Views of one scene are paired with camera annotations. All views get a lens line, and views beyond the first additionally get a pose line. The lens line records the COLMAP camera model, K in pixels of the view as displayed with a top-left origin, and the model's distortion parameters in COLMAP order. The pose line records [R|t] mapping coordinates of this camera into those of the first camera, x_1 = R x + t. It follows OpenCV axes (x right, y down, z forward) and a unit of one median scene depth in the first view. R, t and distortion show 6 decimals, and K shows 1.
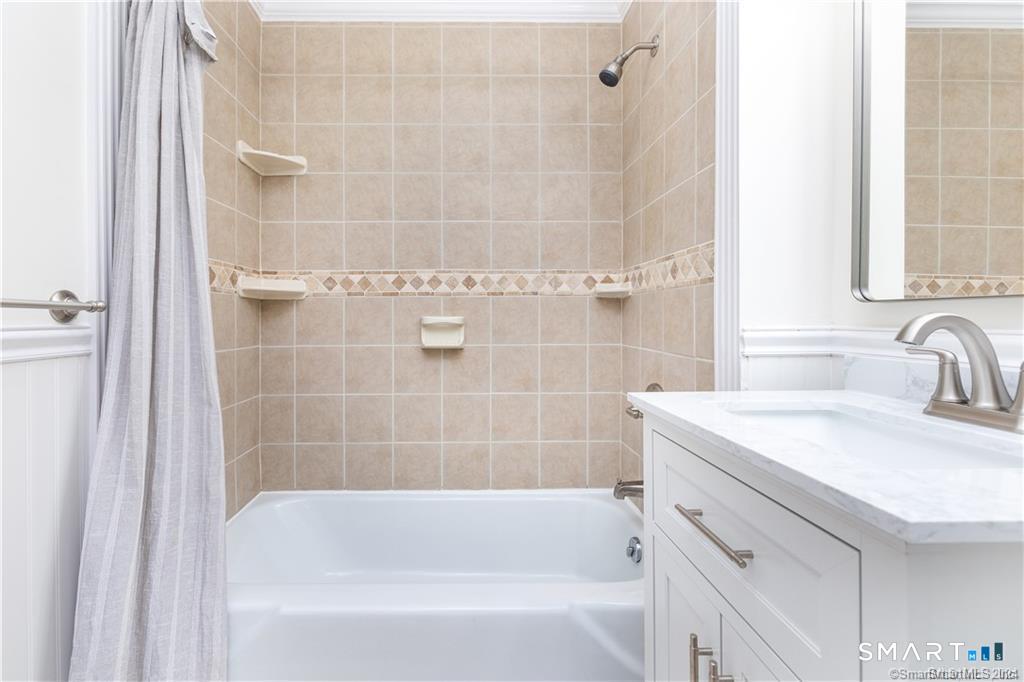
lens RADIAL K [[435.5, 0, 489.8], [0, 435.5, 320.8], [0, 0, 1]] dist [0.001349, -0.000645]
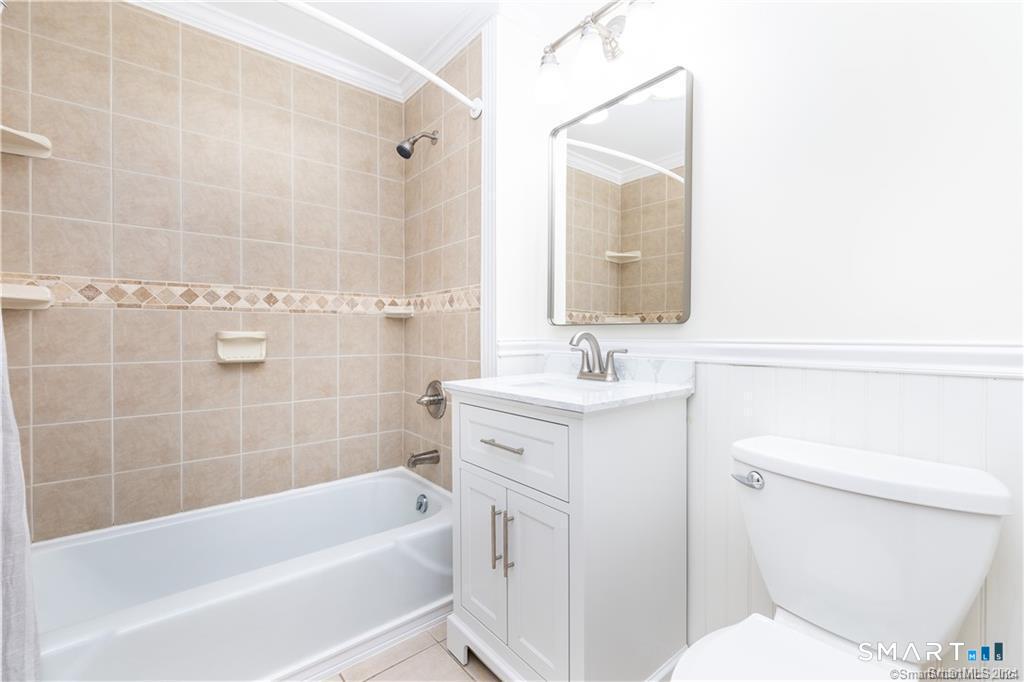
lens RADIAL K [[435.5, 0, 511.2], [0, 435.5, 338.5], [0, 0, 1]] dist [0.001349, -0.000645]
pose [[0.776514, -0.002723, 0.630095, -0.263424], [0.000238, 0.999992, 0.004029, 0.002821], [-0.630100, -0.002979, 0.776508, -0.198789]]
